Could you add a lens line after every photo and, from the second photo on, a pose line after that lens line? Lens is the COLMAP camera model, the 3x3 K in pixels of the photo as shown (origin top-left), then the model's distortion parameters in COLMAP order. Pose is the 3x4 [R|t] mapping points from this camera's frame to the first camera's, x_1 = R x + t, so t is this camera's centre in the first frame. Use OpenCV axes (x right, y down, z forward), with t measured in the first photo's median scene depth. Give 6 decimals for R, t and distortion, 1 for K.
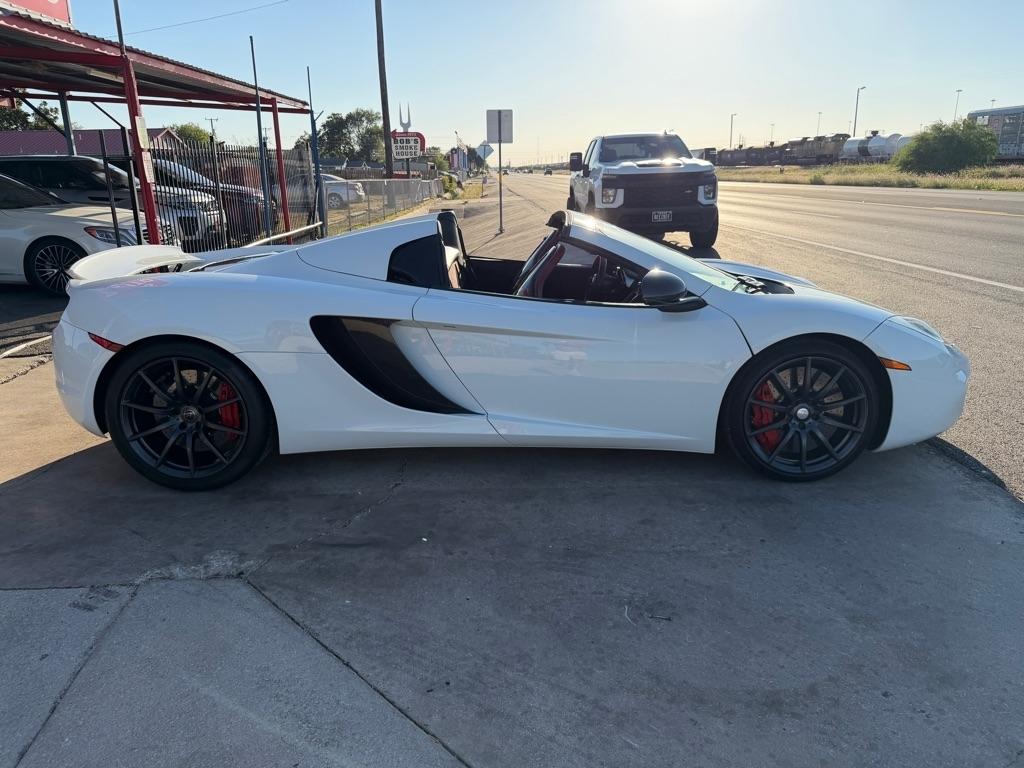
lens RADIAL K [[727.0, 0, 505.5], [0, 727.0, 388.1], [0, 0, 1]] dist [0.013773, -0.023521]
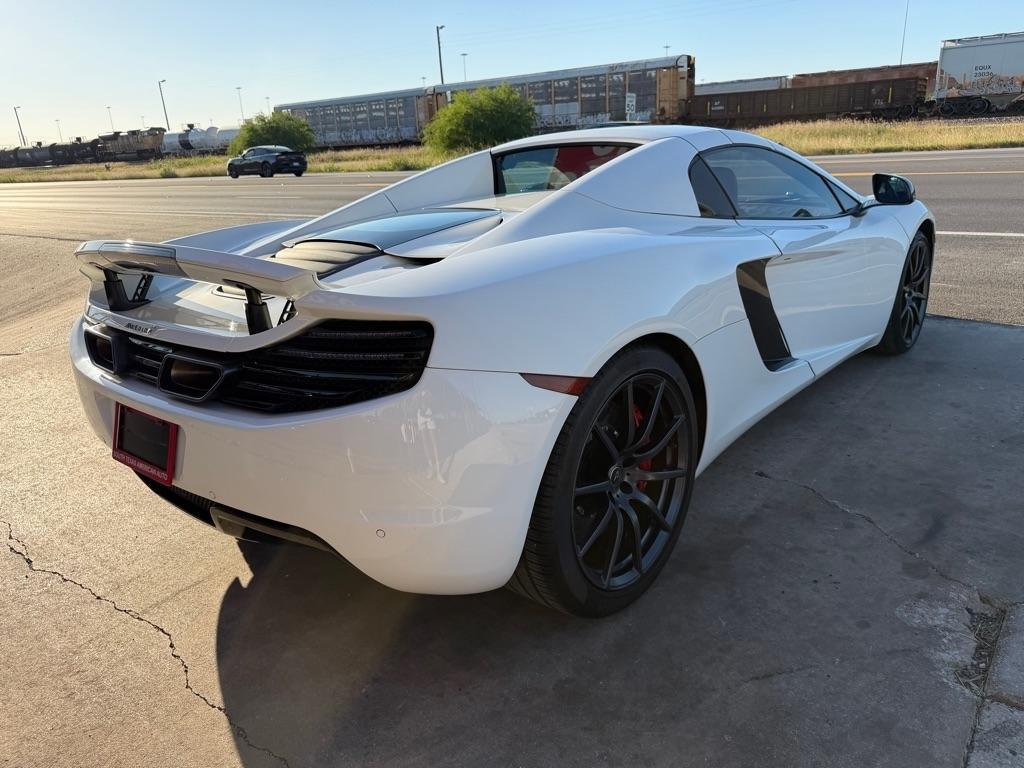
lens RADIAL K [[727.0, 0, 518.2], [0, 727.0, 391.8], [0, 0, 1]] dist [0.013773, -0.023521]
pose [[0.641445, -0.266557, 0.719372, -0.890858], [0.259797, 0.957767, 0.123239, -0.120618], [-0.721841, 0.107840, 0.683605, 0.663127]]
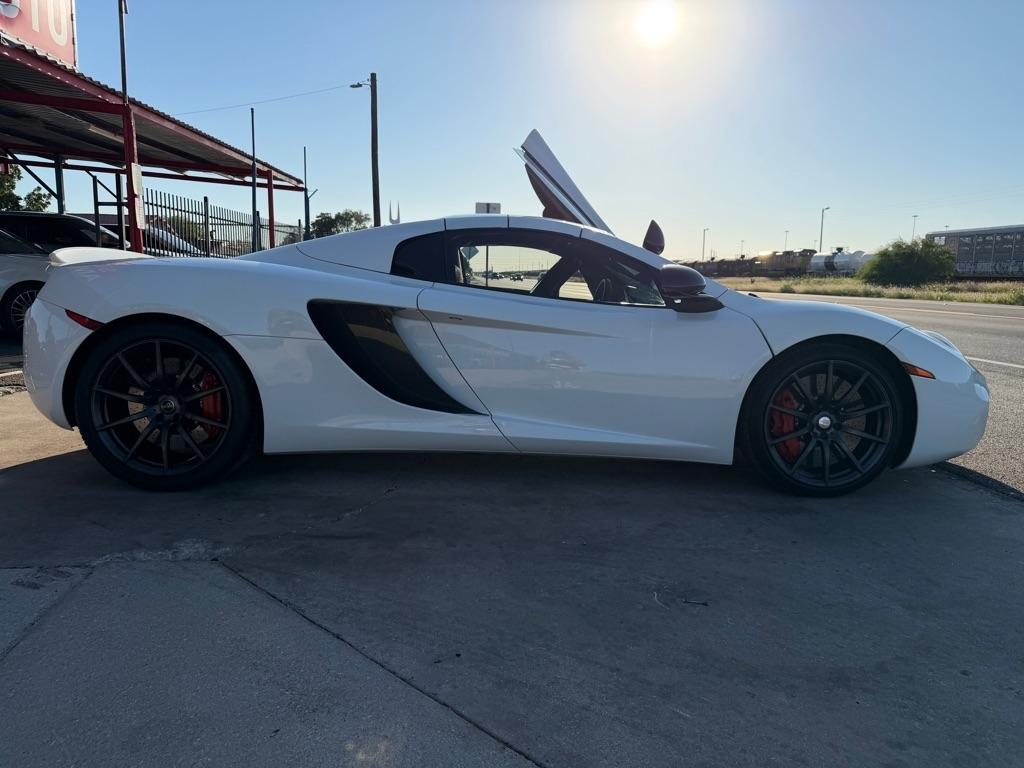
lens RADIAL K [[727.0, 0, 510.2], [0, 727.0, 388.4], [0, 0, 1]] dist [0.013773, -0.023521]
pose [[0.998863, 0.031012, 0.036196, -0.036495], [-0.025834, 0.990420, -0.135647, 0.130170], [-0.040056, 0.134558, 0.990096, 0.070690]]
